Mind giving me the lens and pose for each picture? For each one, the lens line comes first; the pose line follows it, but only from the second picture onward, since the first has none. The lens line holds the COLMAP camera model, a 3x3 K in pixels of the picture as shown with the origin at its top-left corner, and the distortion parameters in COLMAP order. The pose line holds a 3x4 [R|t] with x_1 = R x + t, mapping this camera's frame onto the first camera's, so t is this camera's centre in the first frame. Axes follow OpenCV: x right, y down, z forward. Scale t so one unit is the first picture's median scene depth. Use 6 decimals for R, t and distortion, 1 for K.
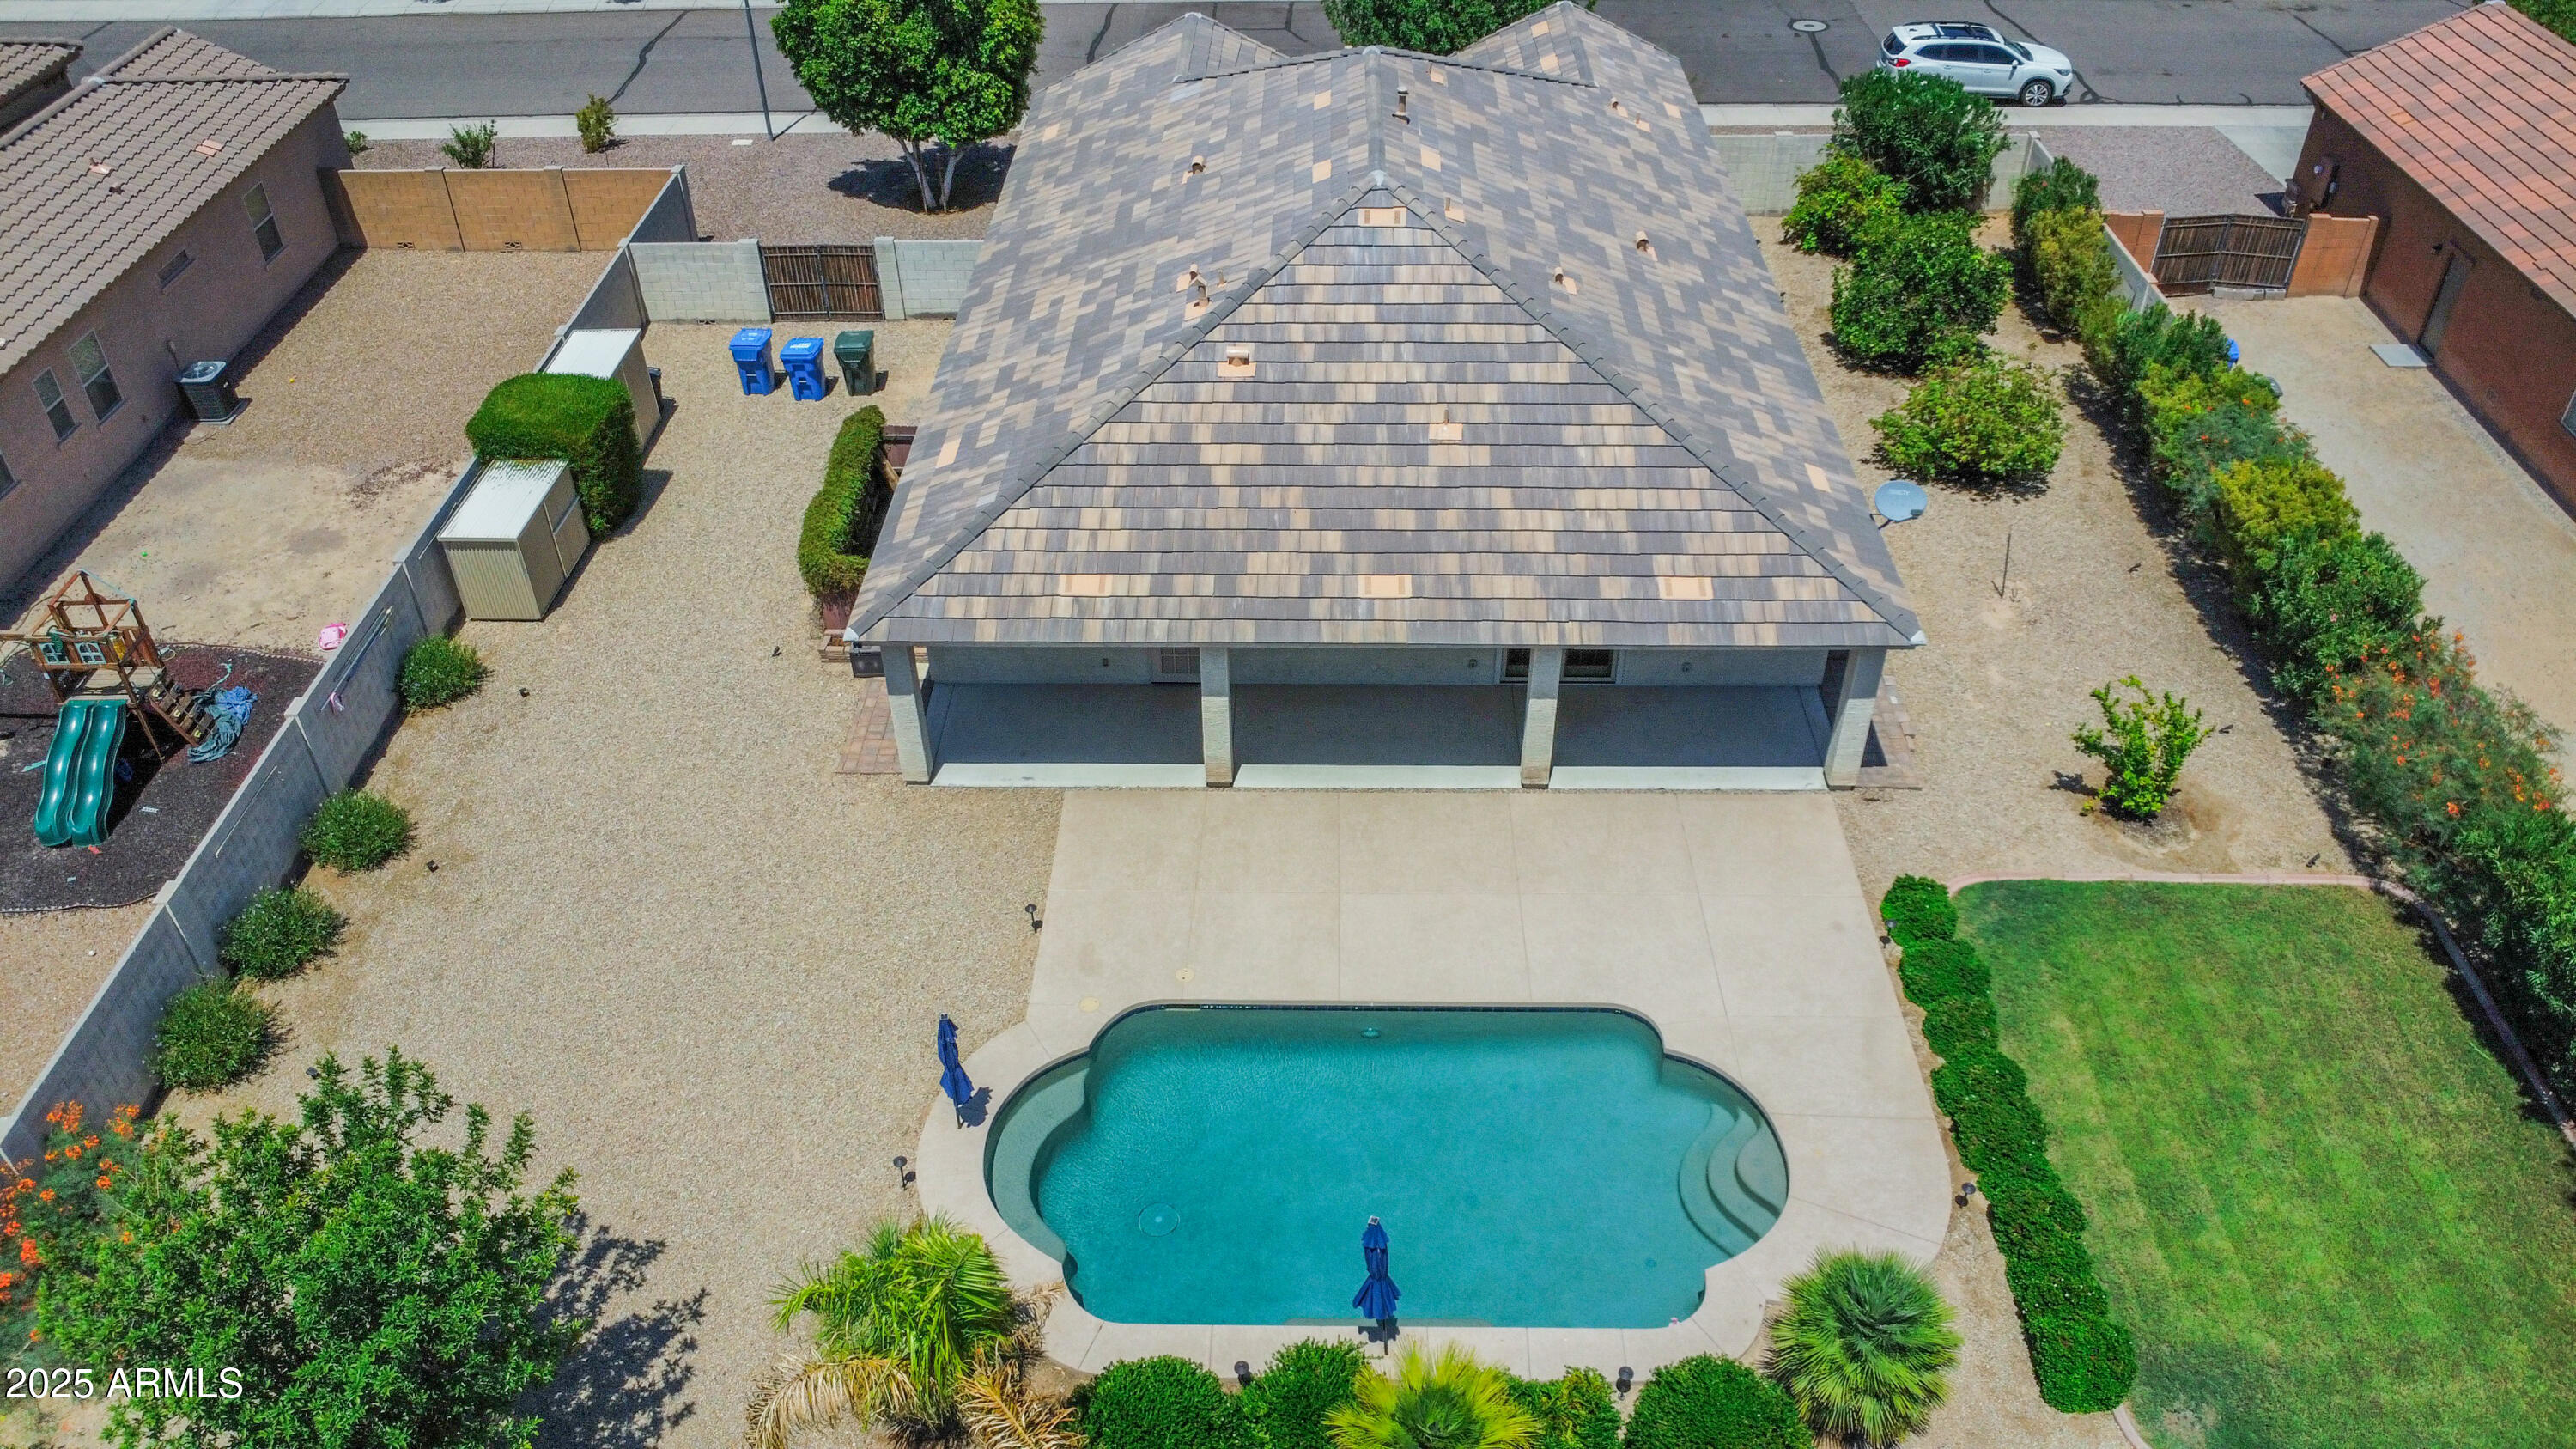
lens RADIAL K [[1878.4, 0, 1284.7], [0, 1878.4, 715.9], [0, 0, 1]] dist [-0.020295, -0.023681]
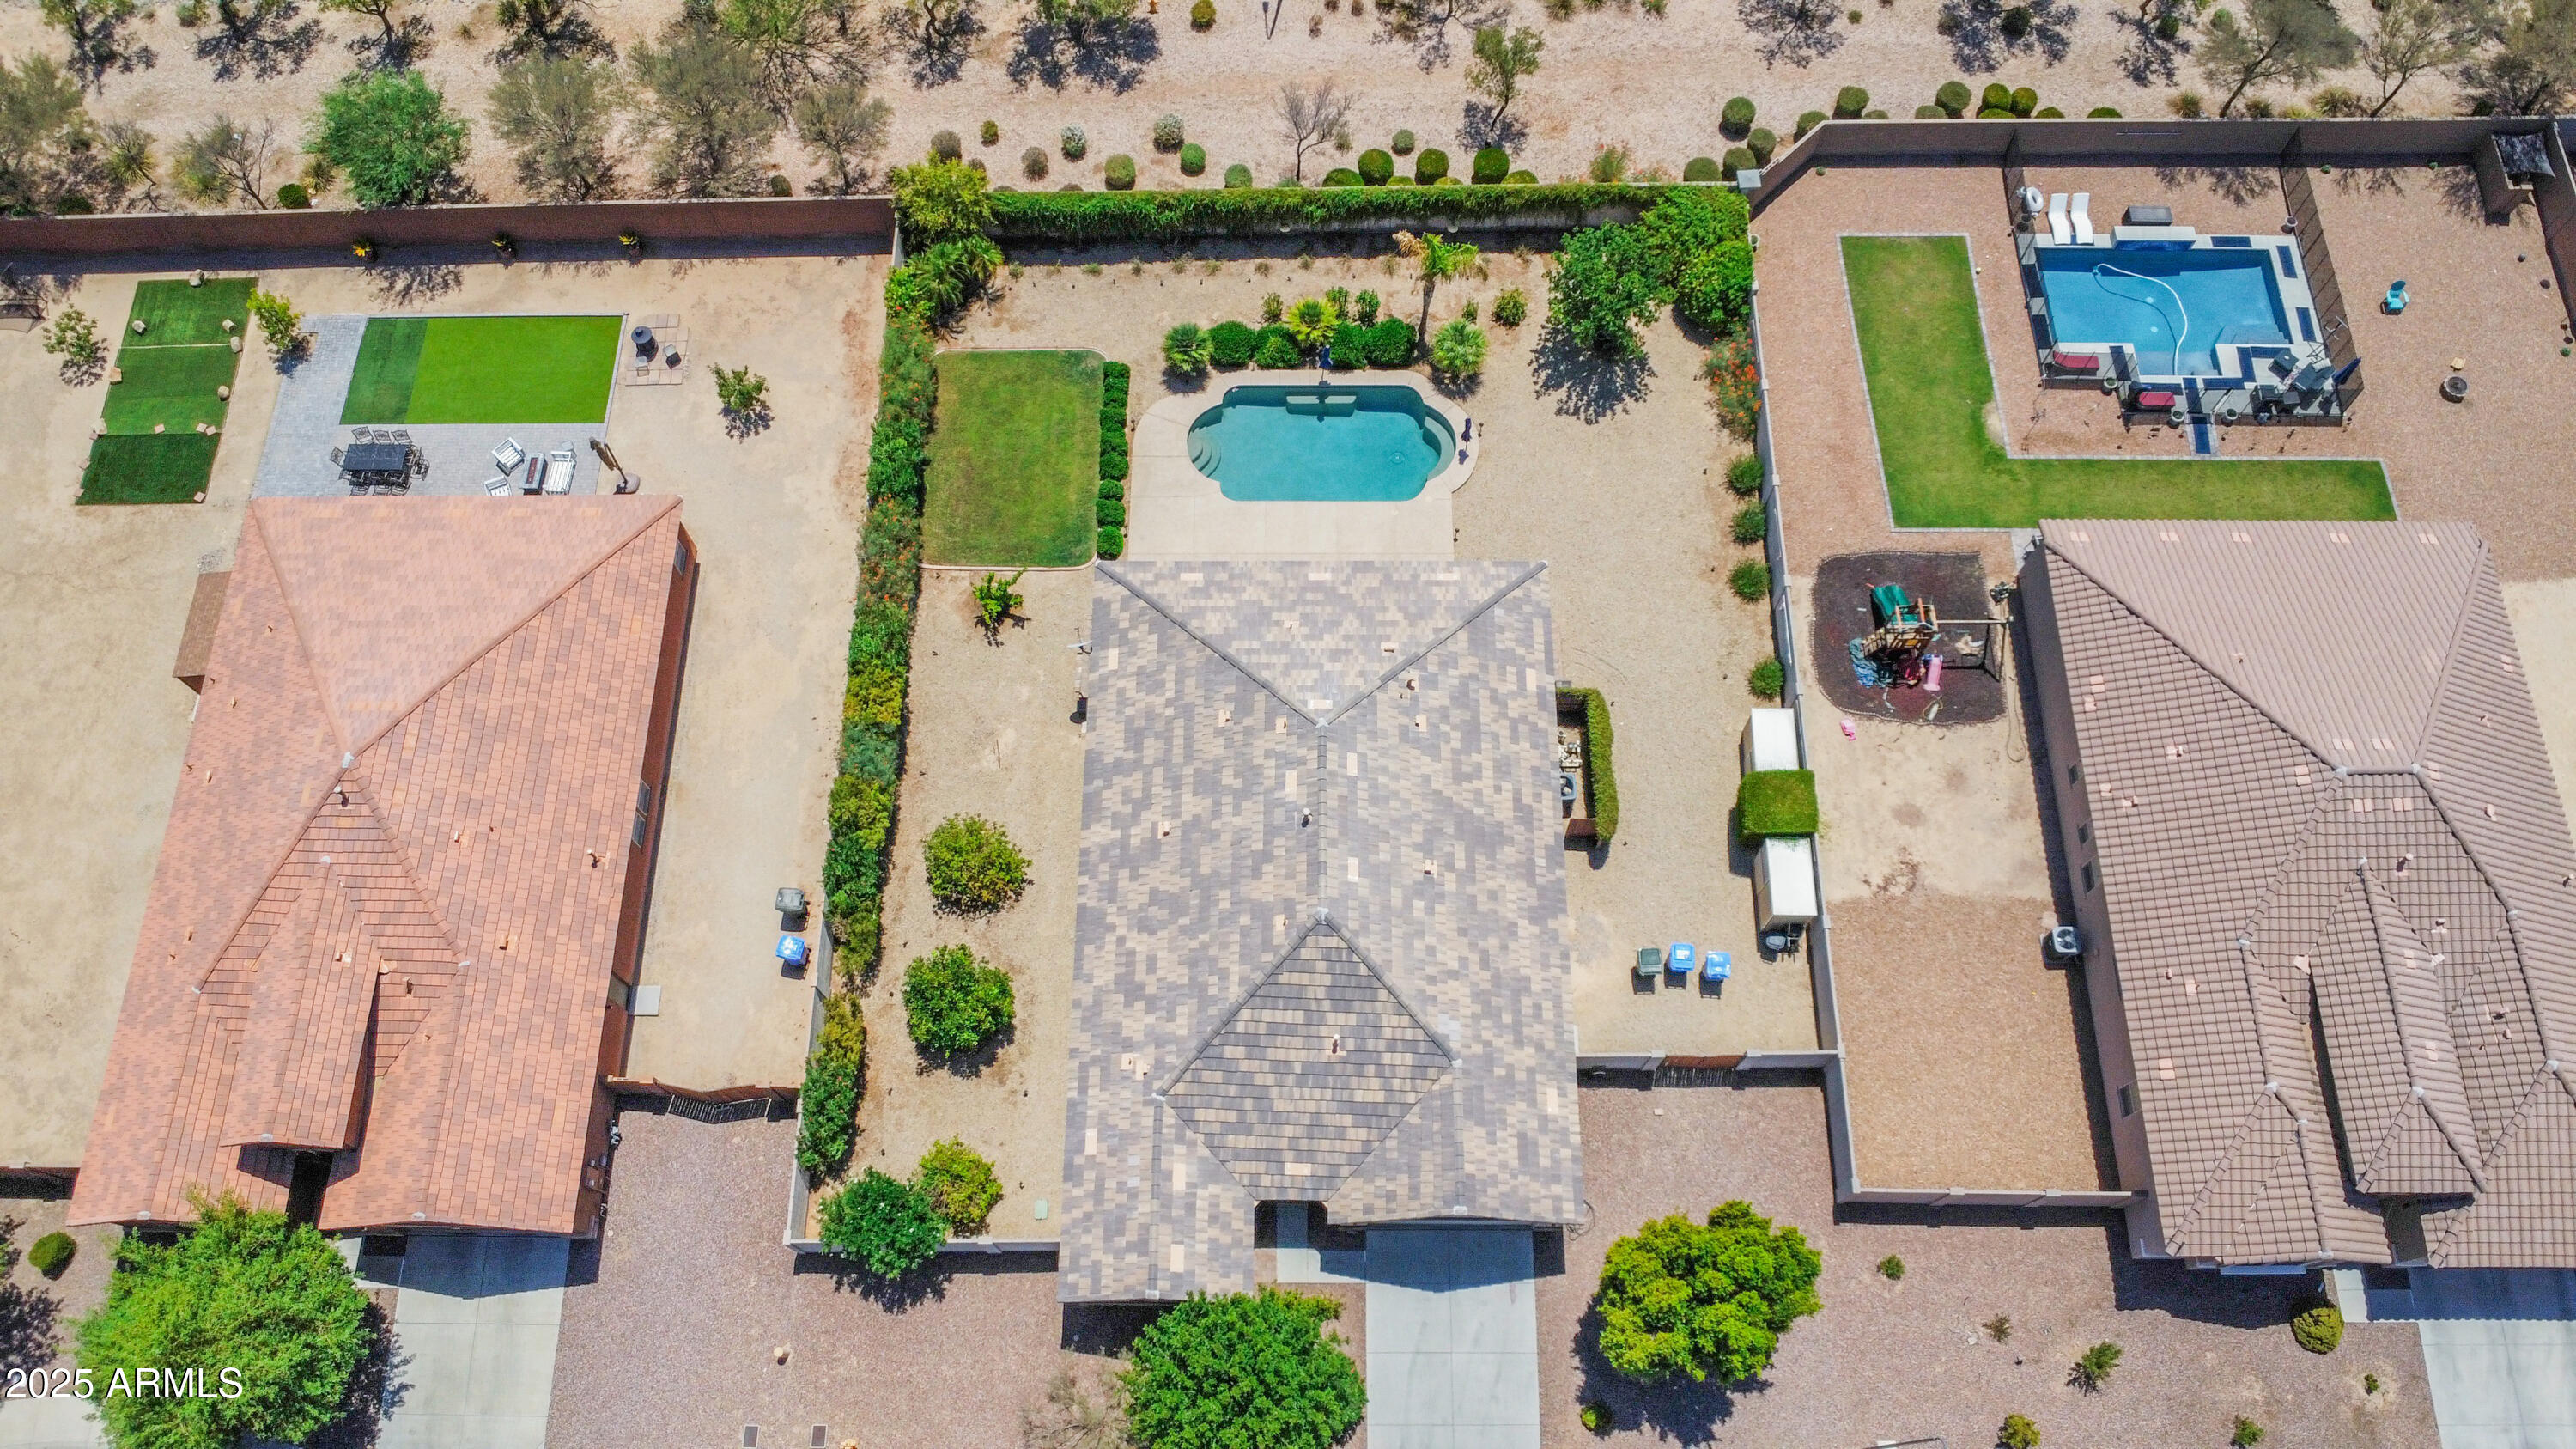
lens RADIAL K [[1878.4, 0, 1284.7], [0, 1878.4, 715.9], [0, 0, 1]] dist [-0.020295, -0.023681]
pose [[-0.999691, 0.020169, 0.014512, 0.062926], [0.009027, -0.249330, 0.968377, -2.241185], [0.023149, 0.968209, 0.249071, 0.552068]]
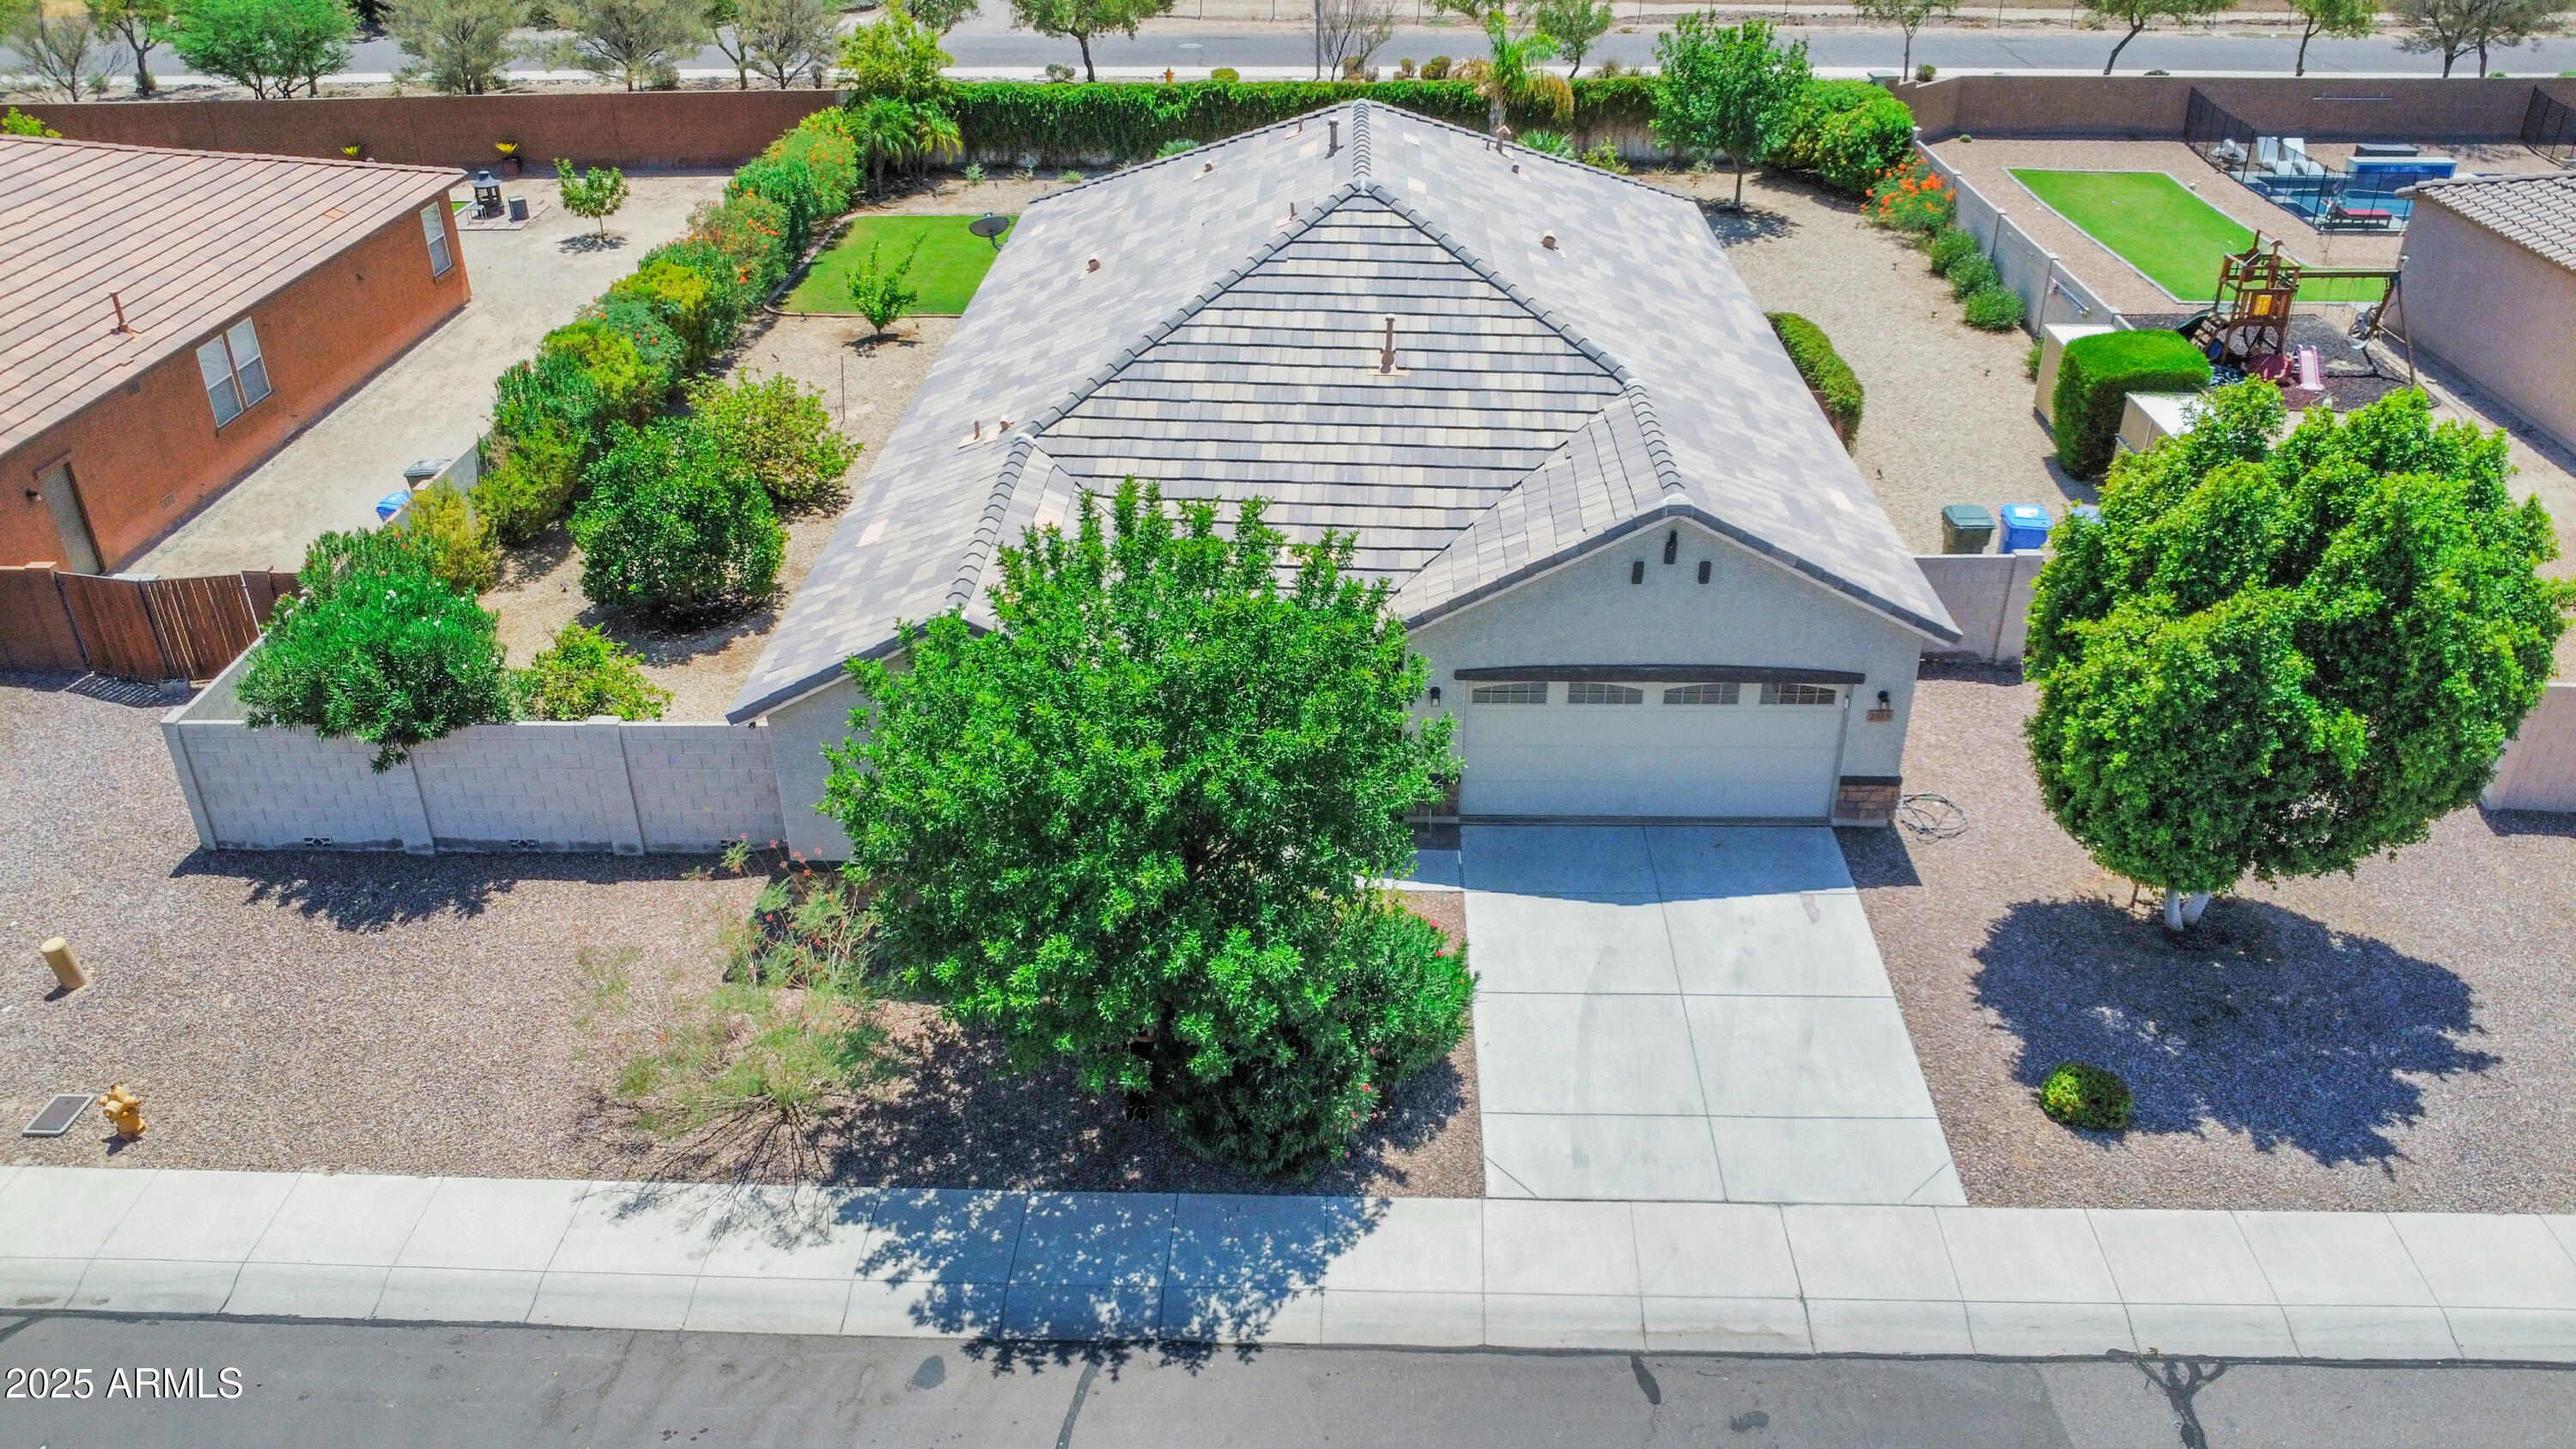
lens RADIAL K [[1878.4, 0, 1284.7], [0, 1878.4, 715.9], [0, 0, 1]] dist [-0.020295, -0.023681]
pose [[-0.999691, 0.010931, 0.022321, 0.078987], [0.024795, 0.377156, 0.925818, -1.283741], [0.001701, 0.926085, -0.377311, 1.887995]]
